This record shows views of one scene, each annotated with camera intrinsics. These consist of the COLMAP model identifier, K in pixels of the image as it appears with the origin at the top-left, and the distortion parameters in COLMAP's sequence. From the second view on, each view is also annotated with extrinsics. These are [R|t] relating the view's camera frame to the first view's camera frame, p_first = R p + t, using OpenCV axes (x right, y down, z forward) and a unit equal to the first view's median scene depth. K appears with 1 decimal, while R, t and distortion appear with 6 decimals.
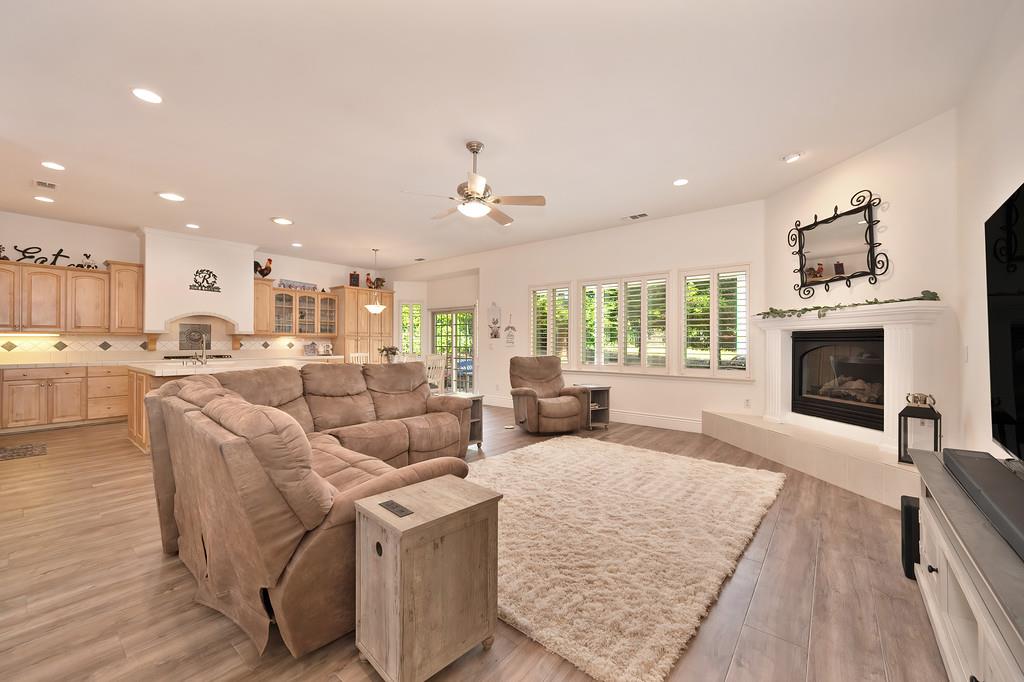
lens RADIAL K [[405.2, 0, 512.5], [0, 405.2, 339.4], [0, 0, 1]] dist [-0.002040, 0.000571]
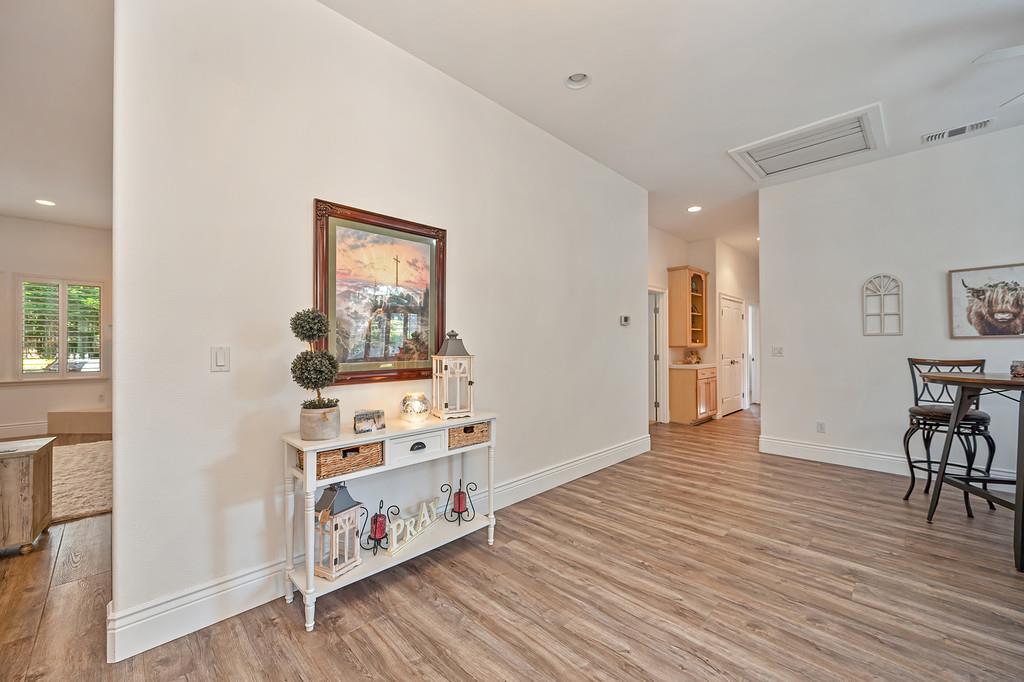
lens RADIAL K [[405.2, 0, 512.2], [0, 405.2, 342.3], [0, 0, 1]] dist [-0.002040, 0.000571]
pose [[0.110912, 0.007457, 0.993802, -0.408798], [-0.004086, 0.999967, -0.007047, -0.001814], [-0.993822, -0.003279, 0.110939, -0.293877]]
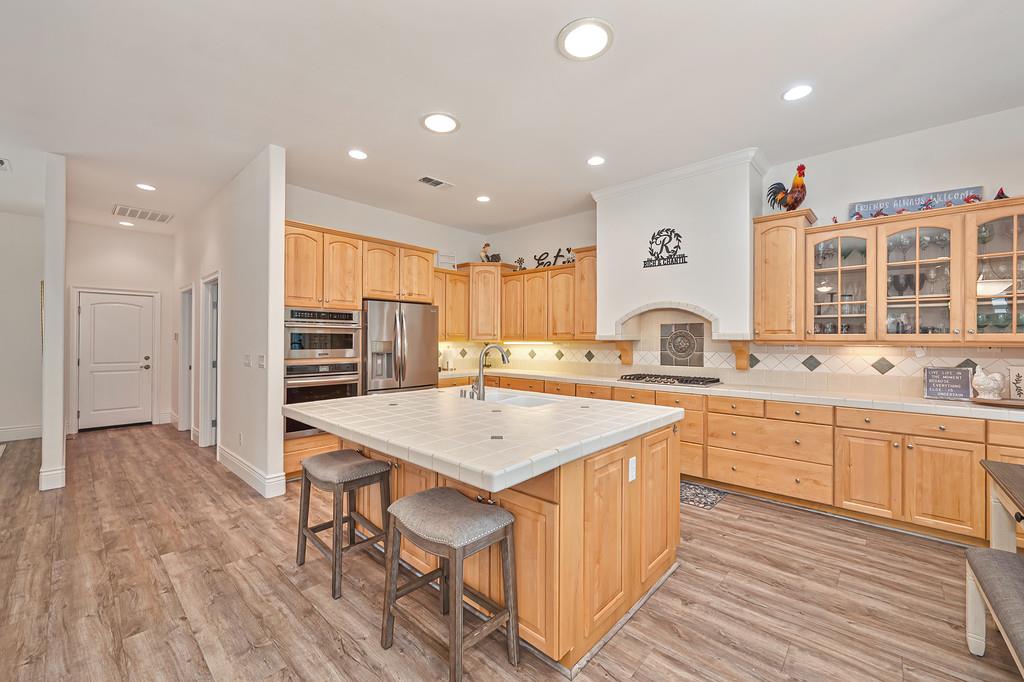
lens RADIAL K [[405.2, 0, 510.9], [0, 405.2, 342.7], [0, 0, 1]] dist [-0.002040, 0.000571]
pose [[-0.067971, 0.003627, -0.997681, -0.195265], [0.003280, 0.999989, 0.003412, -0.014974], [0.997682, -0.003041, -0.067983, 0.967137]]
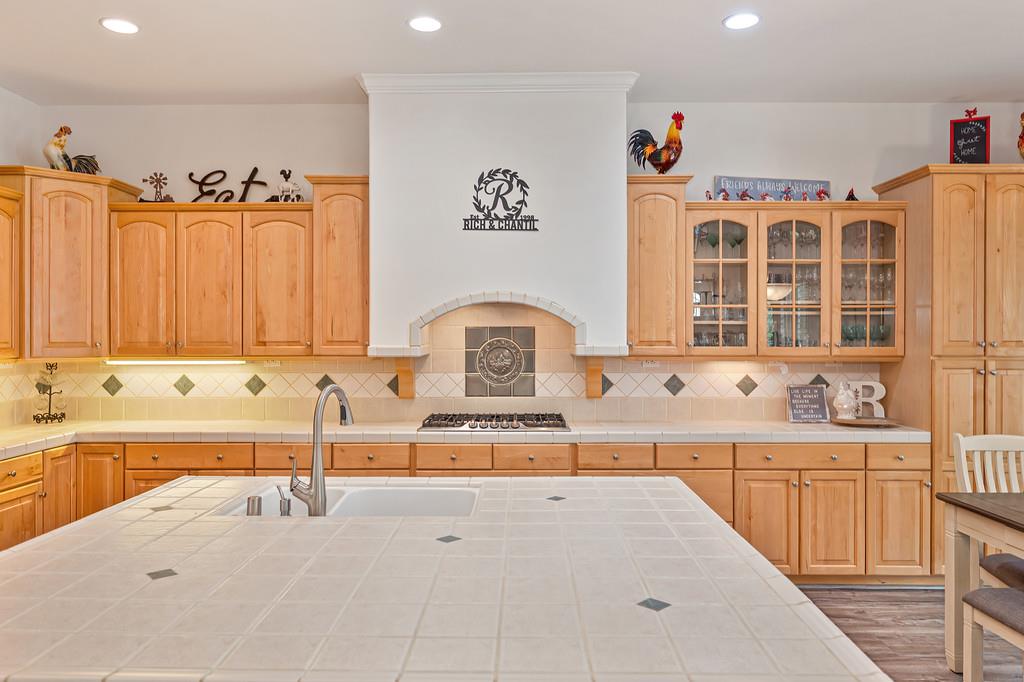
lens RADIAL K [[717.3, 0, 510.6], [0, 717.3, 337.4], [0, 0, 1]] dist [-0.006412, 0.002897]
pose [[0.615970, -0.000233, -0.787769, -0.324586], [0.007483, 0.999957, 0.005555, -0.039130], [0.787734, -0.009317, 0.615945, 0.745422]]
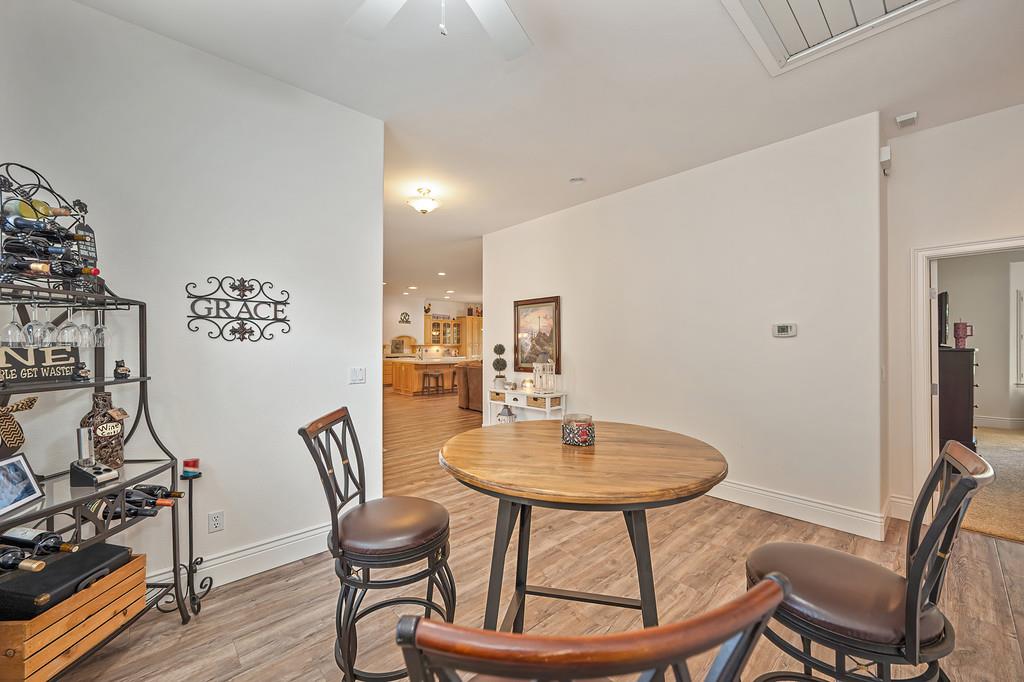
lens RADIAL K [[405.2, 0, 508.4], [0, 405.2, 339.4], [0, 0, 1]] dist [-0.002040, 0.000571]
pose [[0.987647, -0.003878, -0.156646, 0.049930], [0.002855, 0.999973, -0.006757, -0.032530], [0.156668, 0.006226, 0.987632, -1.008672]]
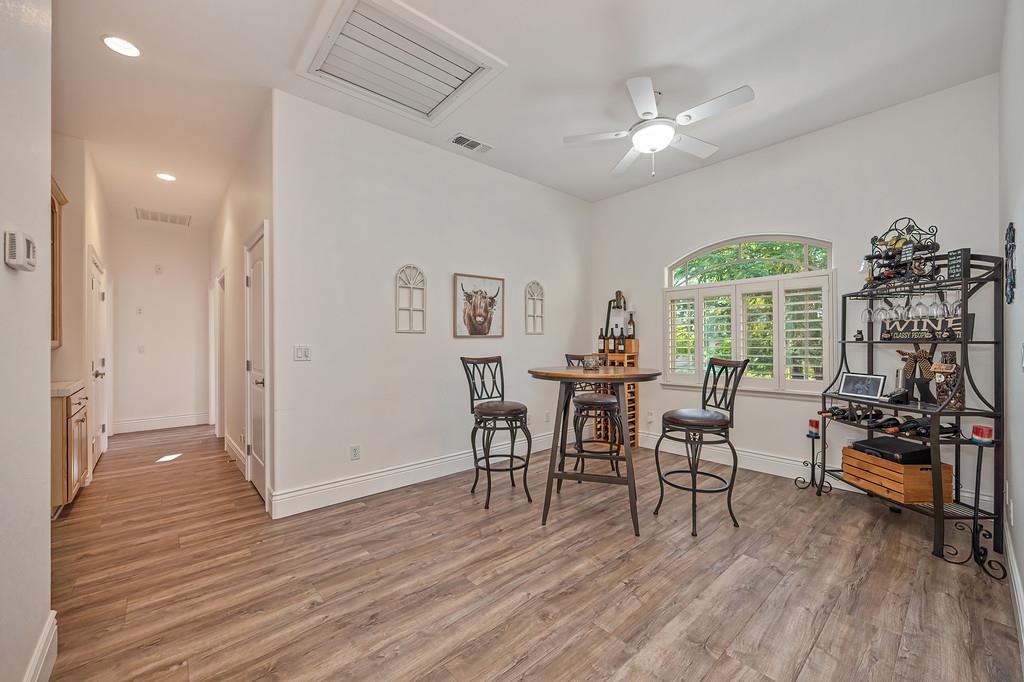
lens RADIAL K [[405.2, 0, 513.0], [0, 405.2, 341.3], [0, 0, 1]] dist [-0.002040, 0.000571]
pose [[-0.984872, 0.003941, 0.173240, 0.062075], [0.002336, 0.999952, -0.009469, -0.001902], [-0.173269, -0.008921, -0.984834, -0.262347]]
